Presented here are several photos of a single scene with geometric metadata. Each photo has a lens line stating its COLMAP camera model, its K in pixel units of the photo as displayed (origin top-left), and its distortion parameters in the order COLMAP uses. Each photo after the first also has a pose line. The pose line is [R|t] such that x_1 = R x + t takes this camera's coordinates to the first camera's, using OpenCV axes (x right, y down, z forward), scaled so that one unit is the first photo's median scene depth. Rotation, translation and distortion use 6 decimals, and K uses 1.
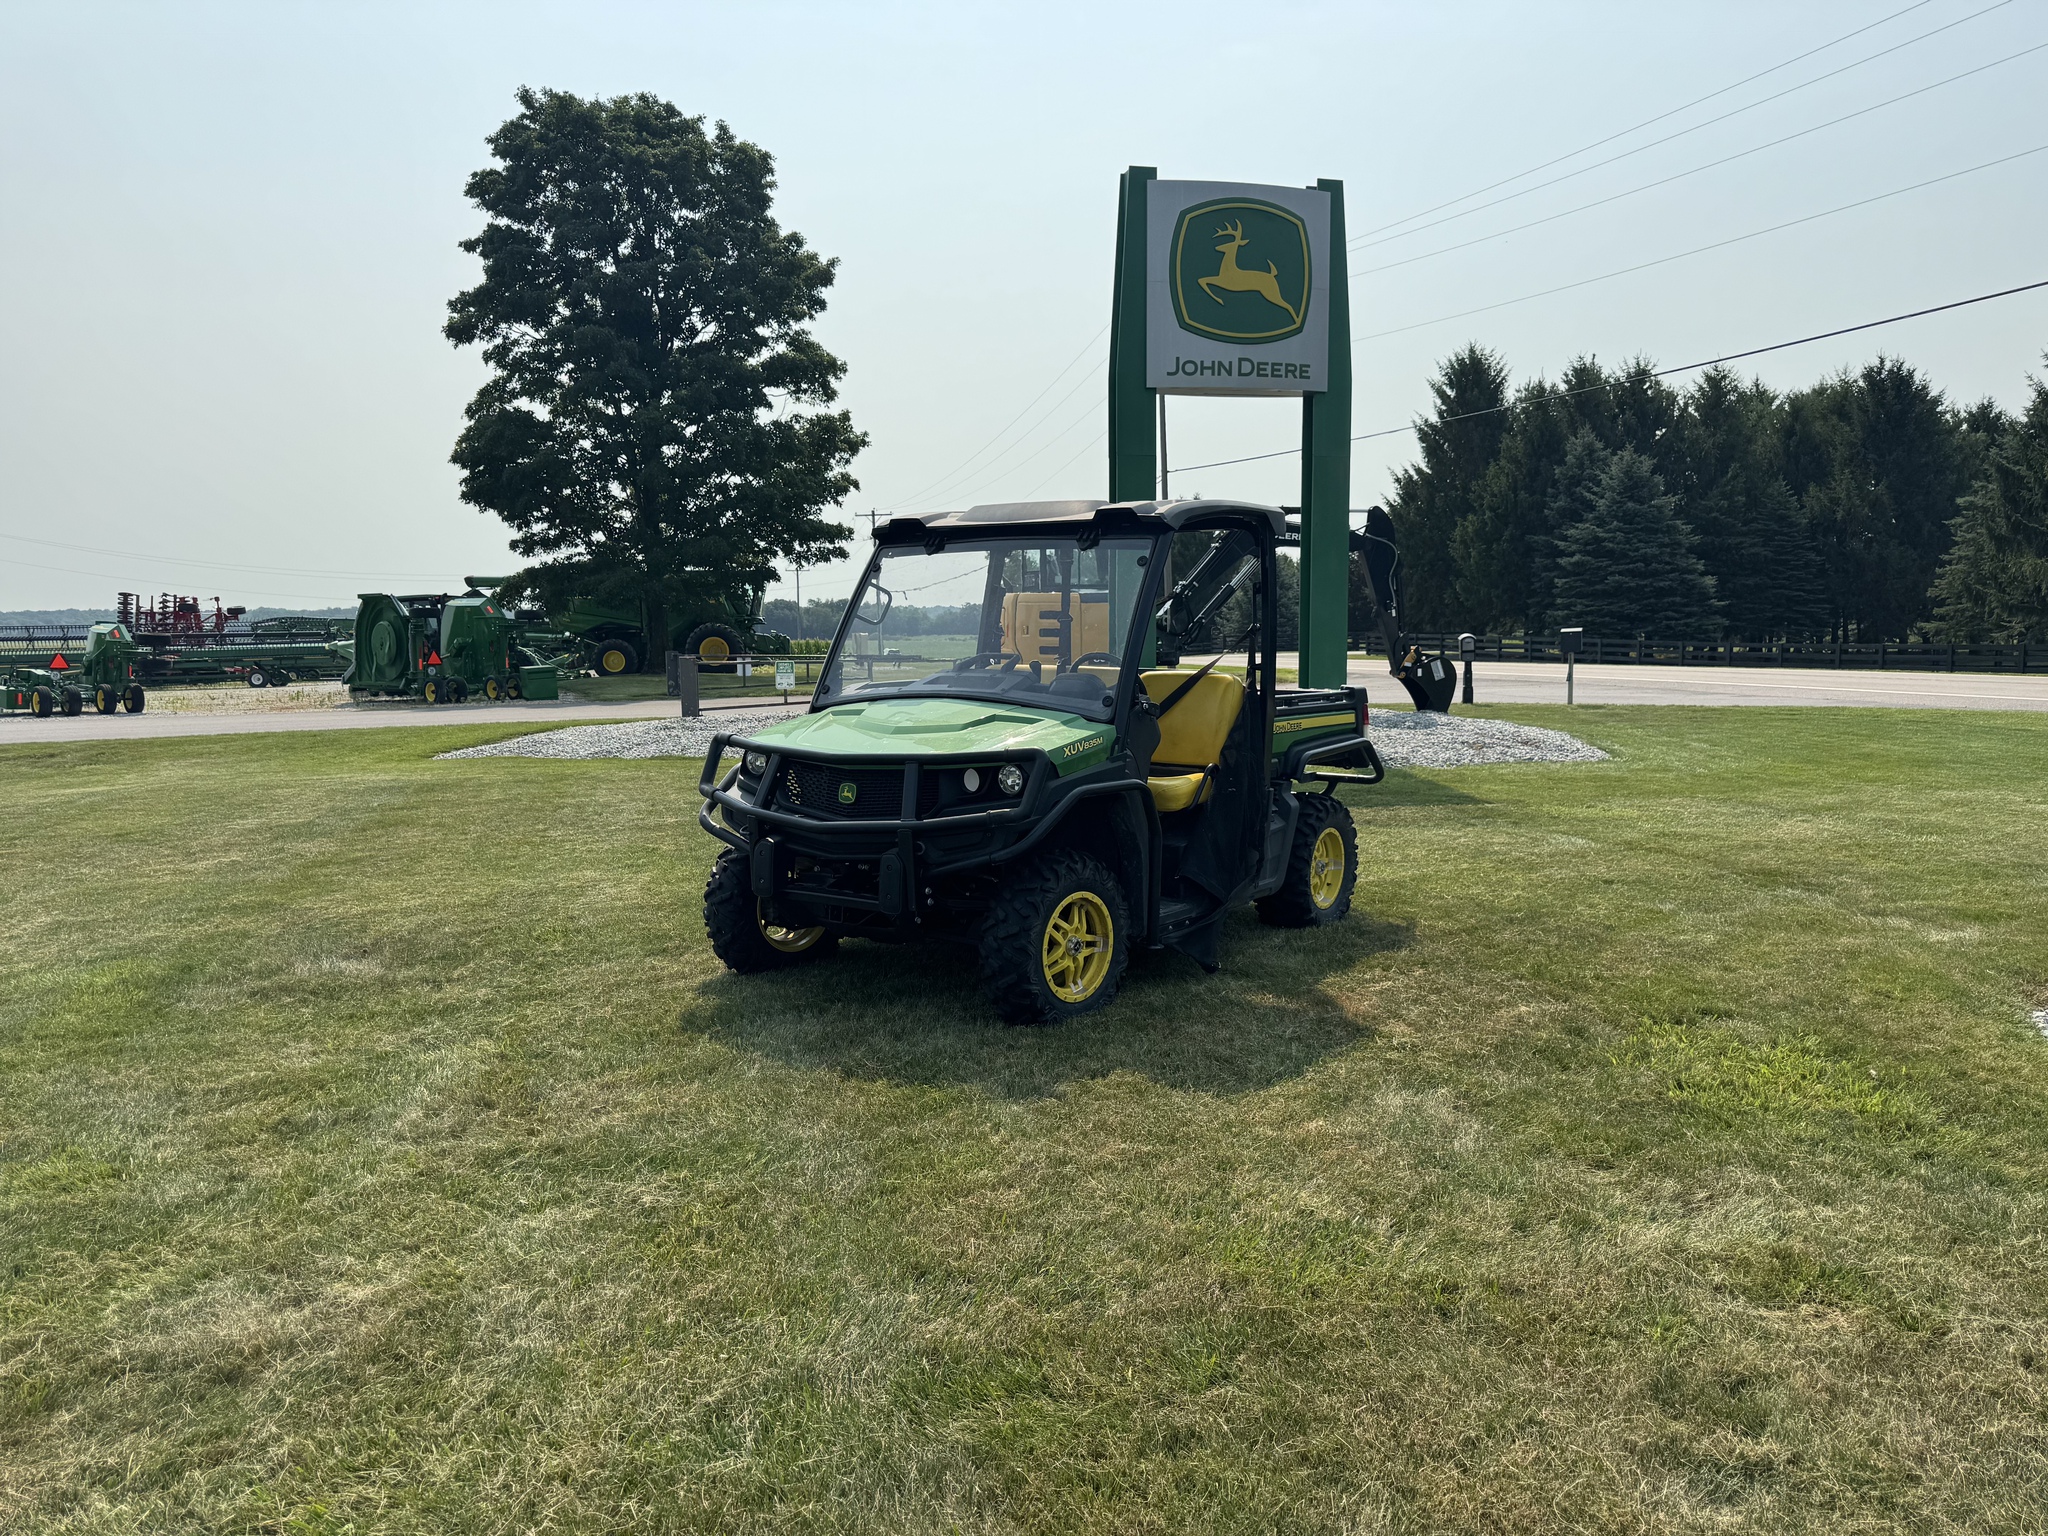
lens RADIAL K [[1395.4, 0, 1024.0], [0, 1395.4, 768.0], [0, 0, 1]] dist [0.115407, -0.175008]
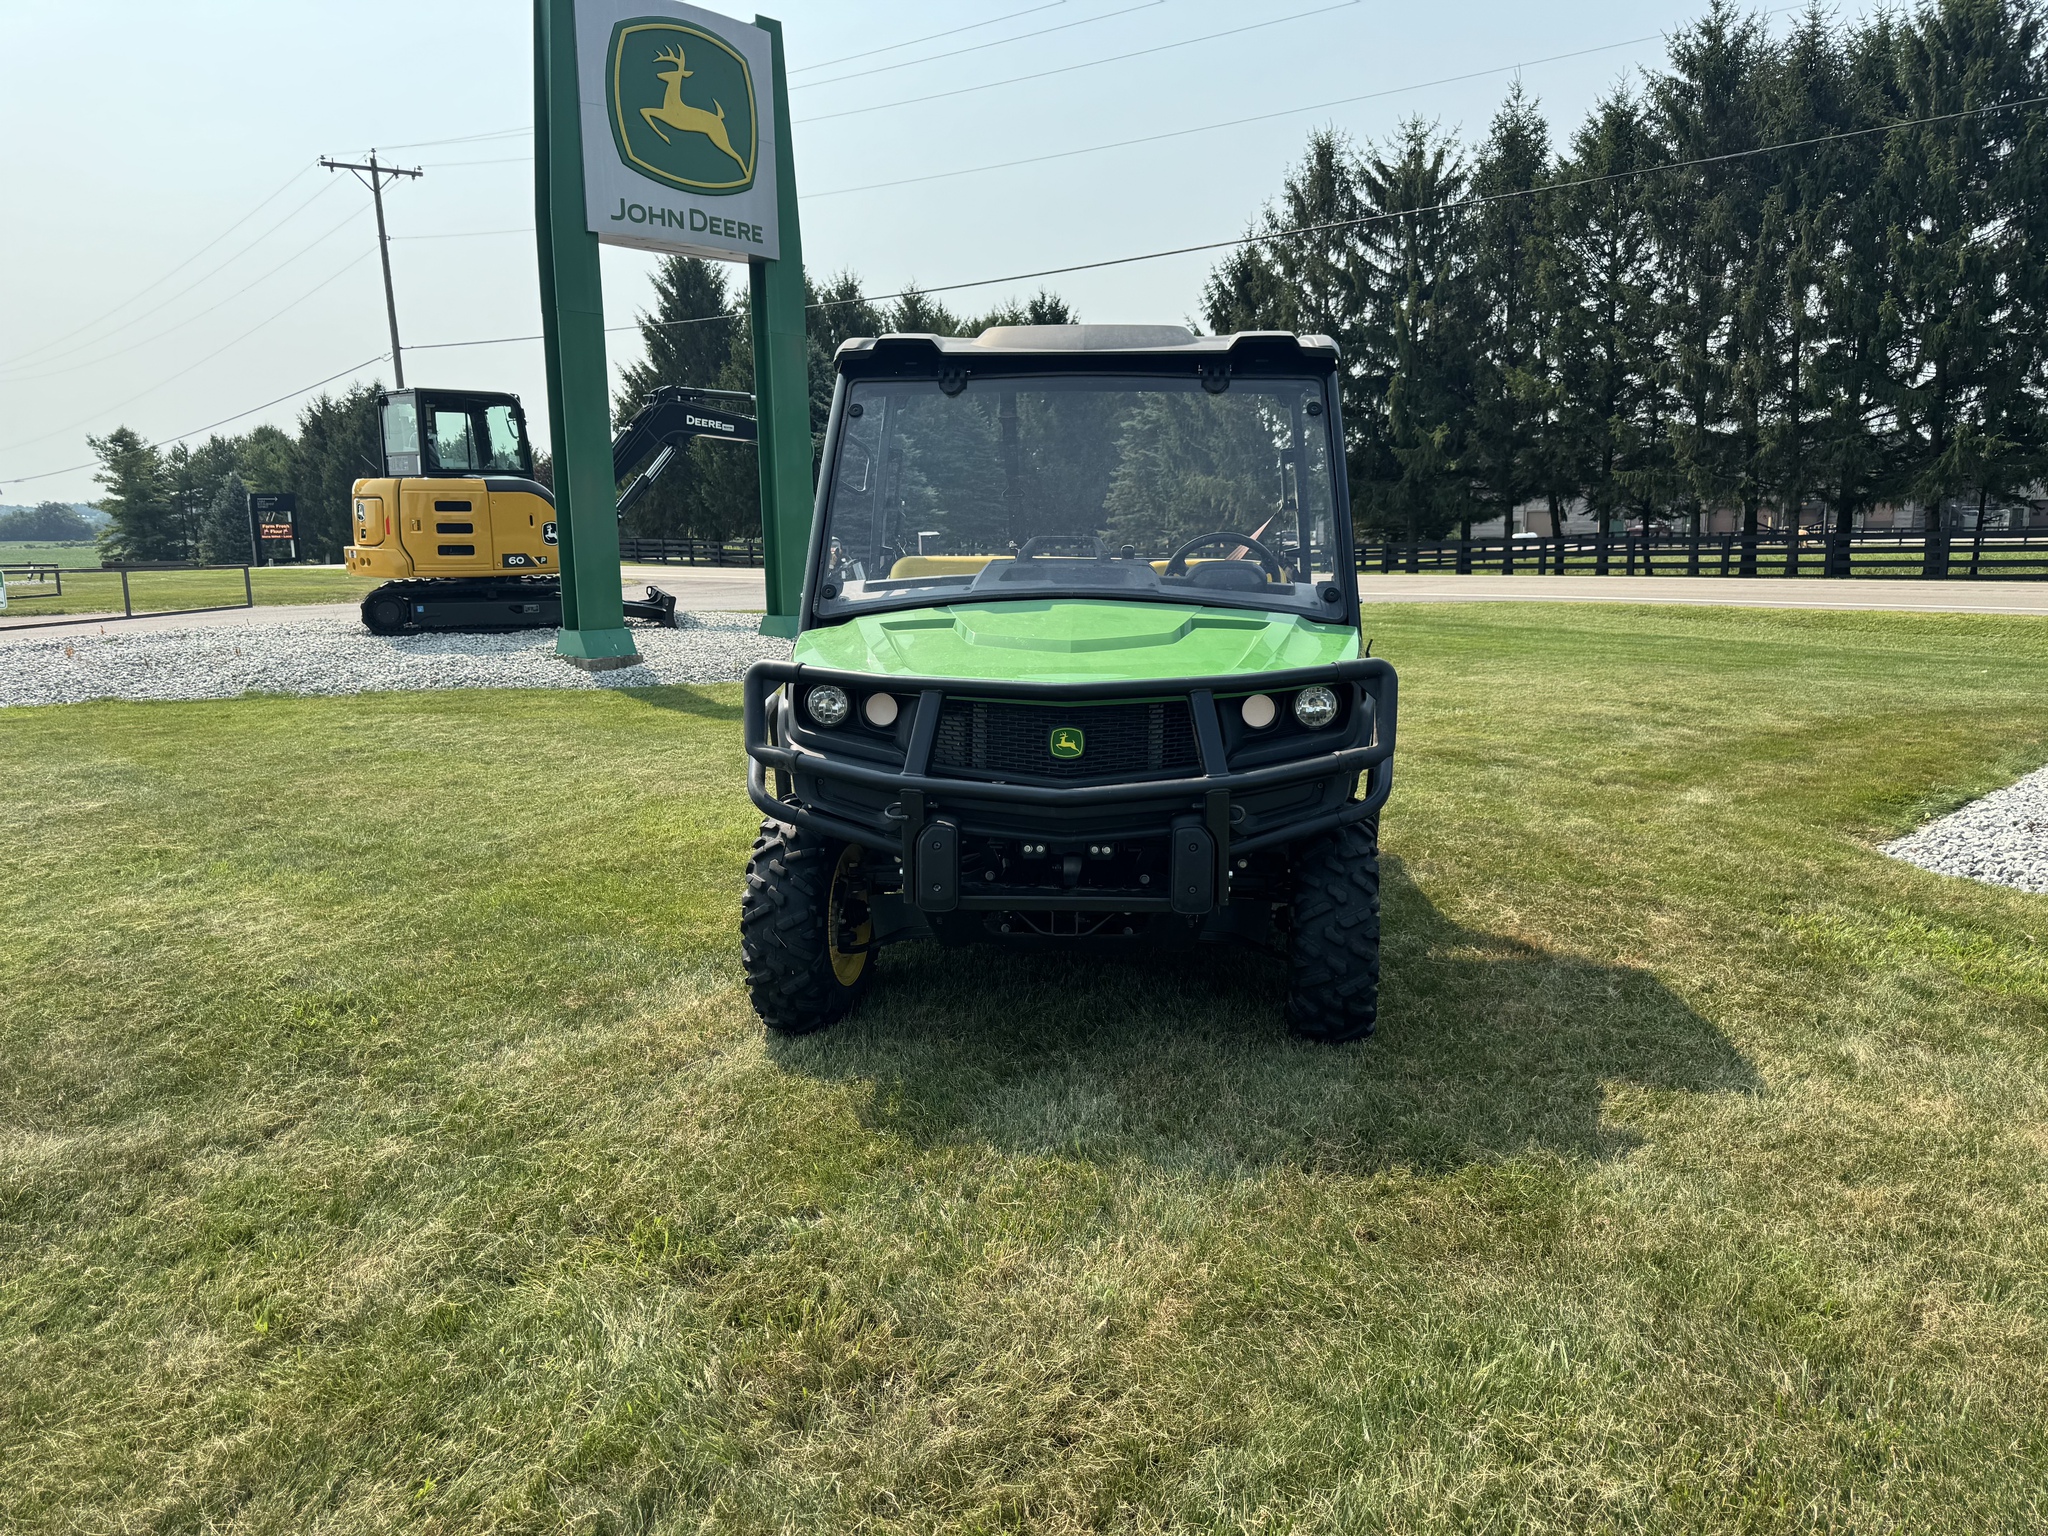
lens RADIAL K [[1431.3, 0, 995.9], [0, 1431.3, 761.9], [0, 0, 1]] dist [-0.000217, 0.000448]
pose [[0.856749, -0.077836, 0.509826, -0.159746], [0.048208, 0.996304, 0.071094, -0.007084], [-0.513476, -0.036332, 0.857335, 0.140852]]
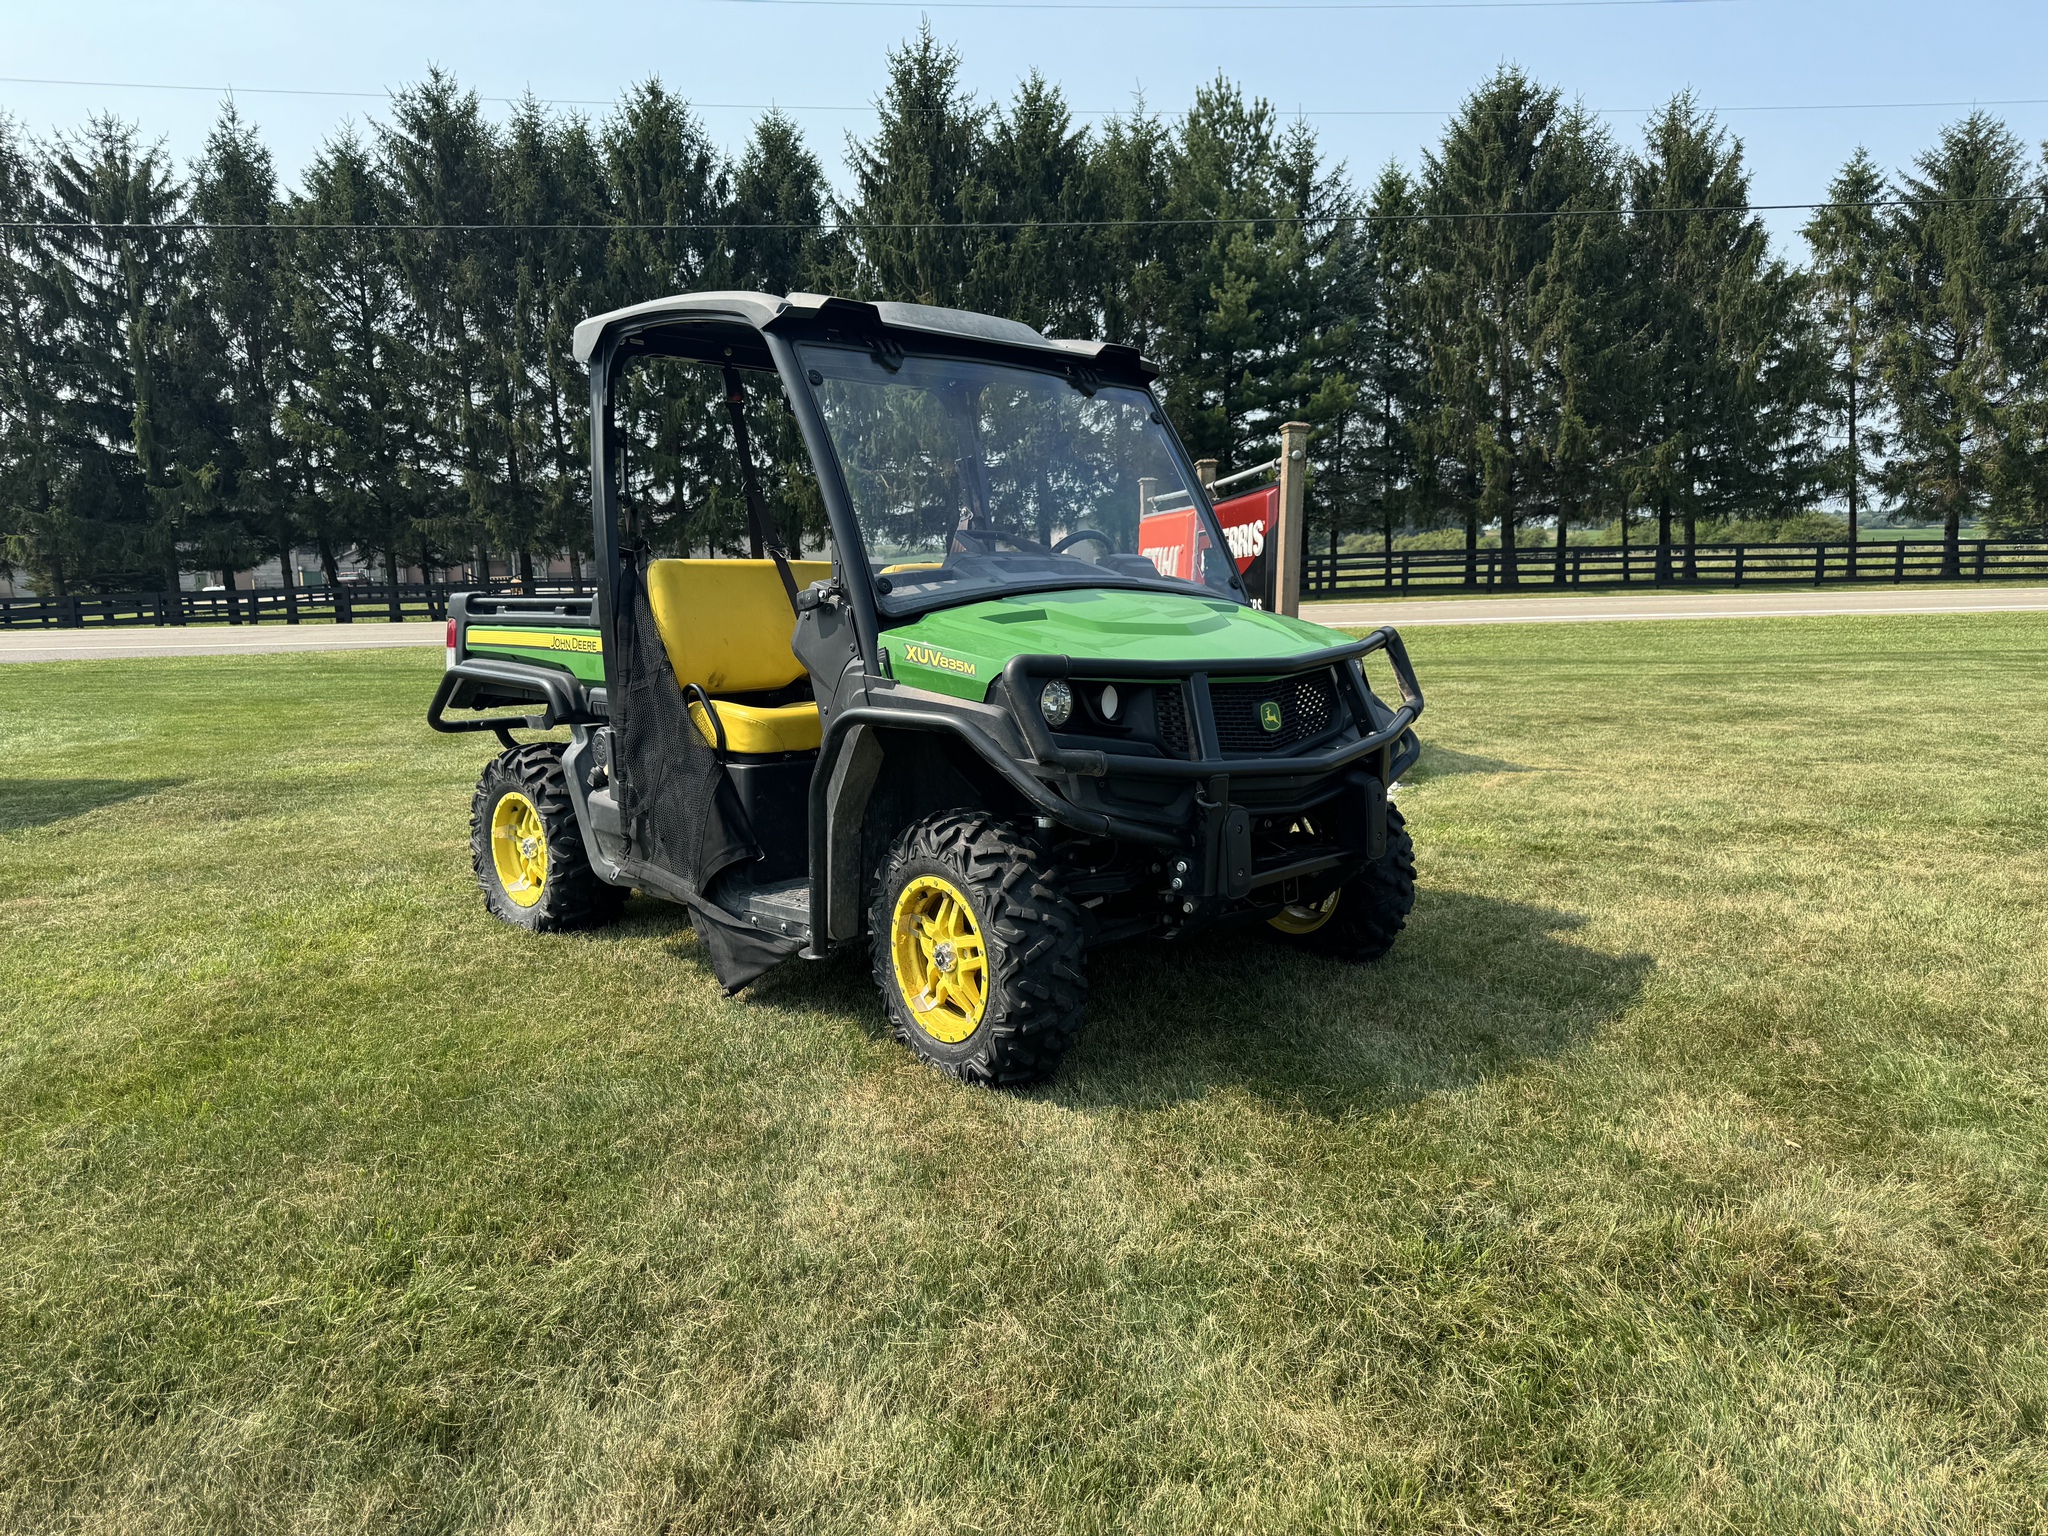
lens RADIAL K [[1424.2, 0, 1042.4], [0, 1424.2, 774.3], [0, 0, 1]] dist [-0.001362, -0.006801]
pose [[0.176291, -0.134407, 0.975119, -0.263272], [0.107140, 0.987368, 0.116726, -0.015040], [-0.978490, 0.083896, 0.188465, 0.313491]]
